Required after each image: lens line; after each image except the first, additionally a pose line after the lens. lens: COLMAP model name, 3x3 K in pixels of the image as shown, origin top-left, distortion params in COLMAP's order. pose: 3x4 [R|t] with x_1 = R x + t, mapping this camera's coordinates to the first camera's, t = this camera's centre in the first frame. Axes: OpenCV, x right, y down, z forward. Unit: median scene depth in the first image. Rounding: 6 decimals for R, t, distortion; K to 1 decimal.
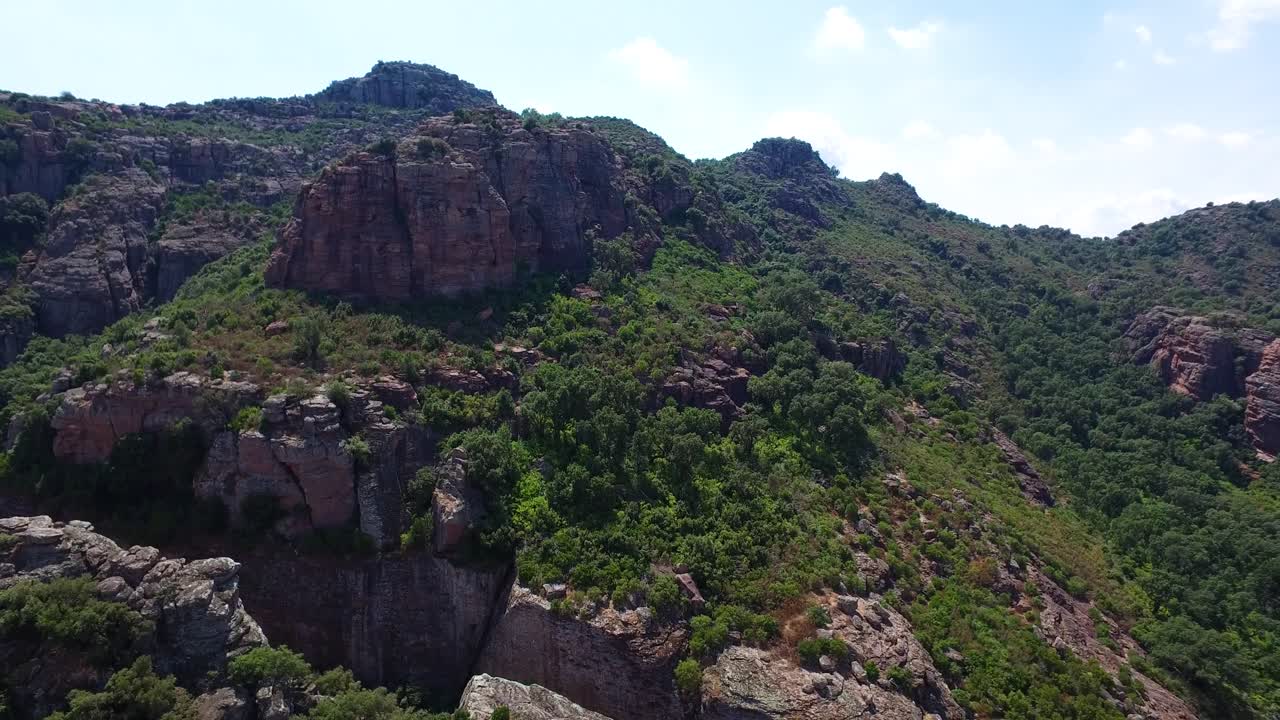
lens RADIAL K [[732.4, 0, 645.9], [0, 732.4, 358.1], [0, 0, 1]] dist [-0.119014, 0.083307]
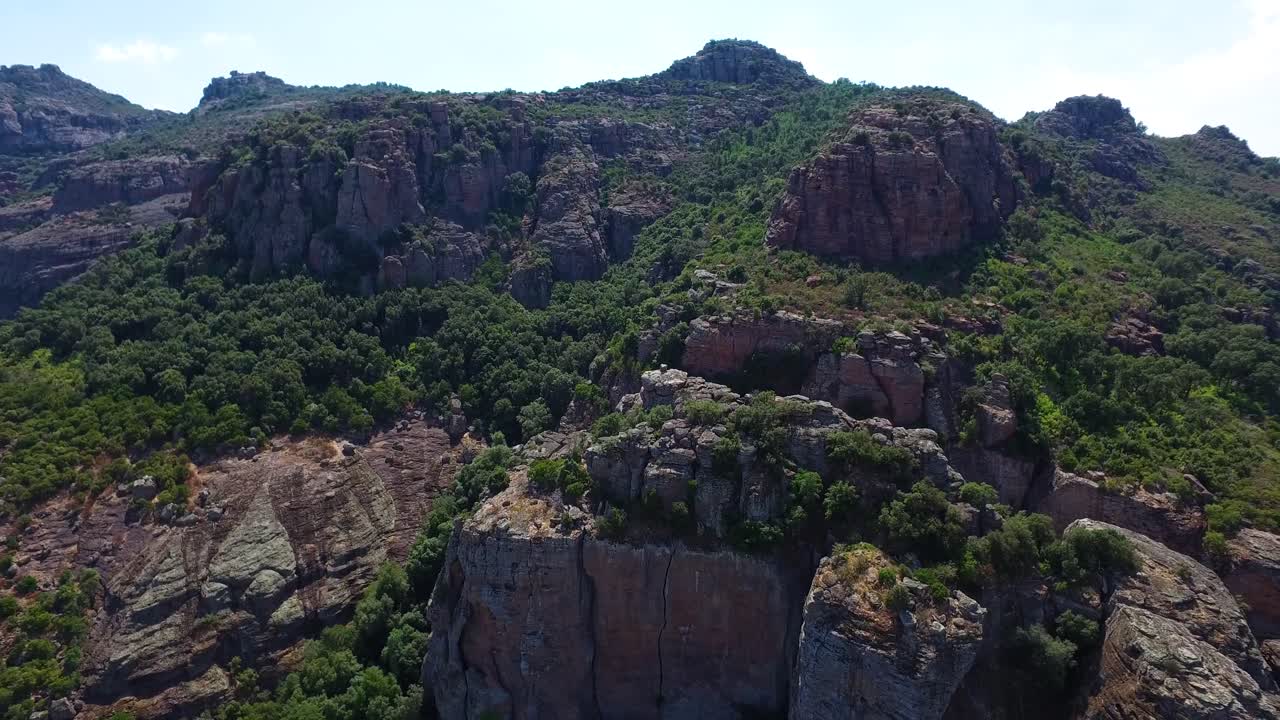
lens RADIAL K [[727.6, 0, 634.9], [0, 727.6, 361.8], [0, 0, 1]] dist [-0.121642, 0.086477]
pose [[0.957079, 0.054422, -0.284672, -0.366008], [-0.034630, 0.996649, 0.074105, 0.017205], [0.287751, -0.061066, 0.955756, -0.334427]]
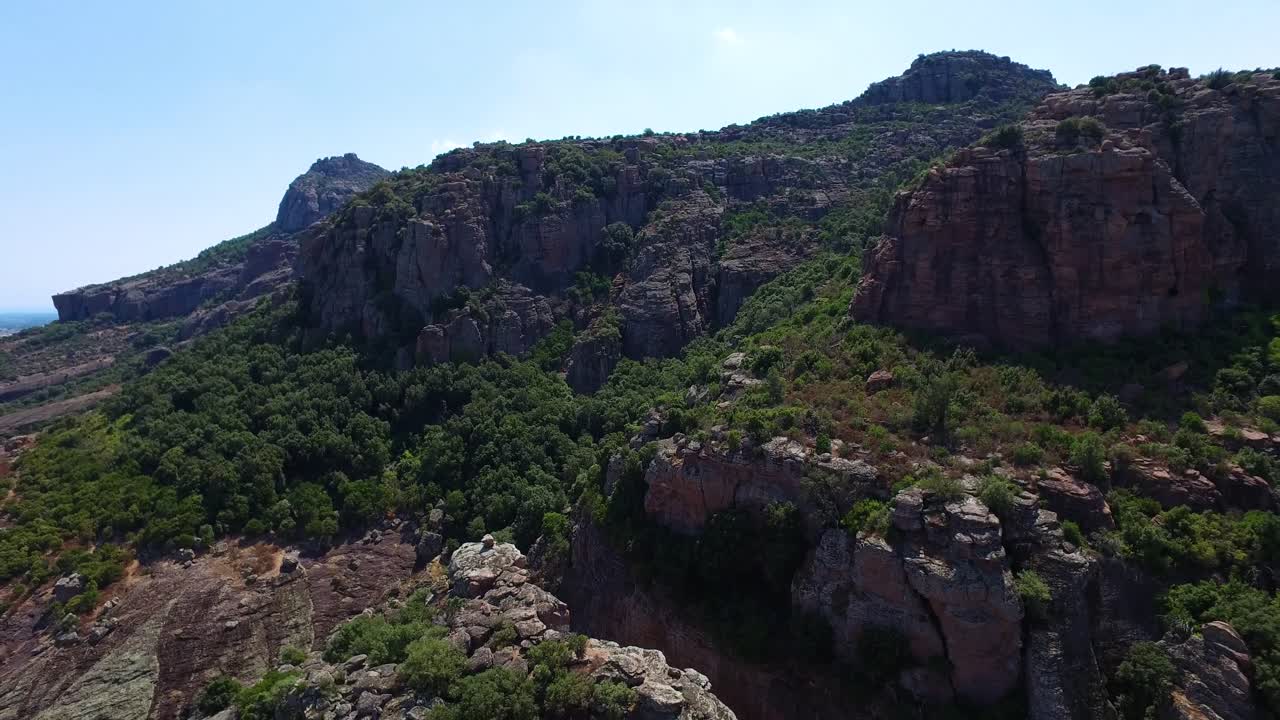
lens RADIAL K [[727.6, 0, 634.9], [0, 727.6, 361.8], [0, 0, 1]] dist [-0.121642, 0.086477]
pose [[0.781540, 0.051725, -0.621707, -0.196817], [-0.052295, 0.998481, 0.017332, -0.050393], [0.621659, 0.018967, 0.783058, 0.176866]]
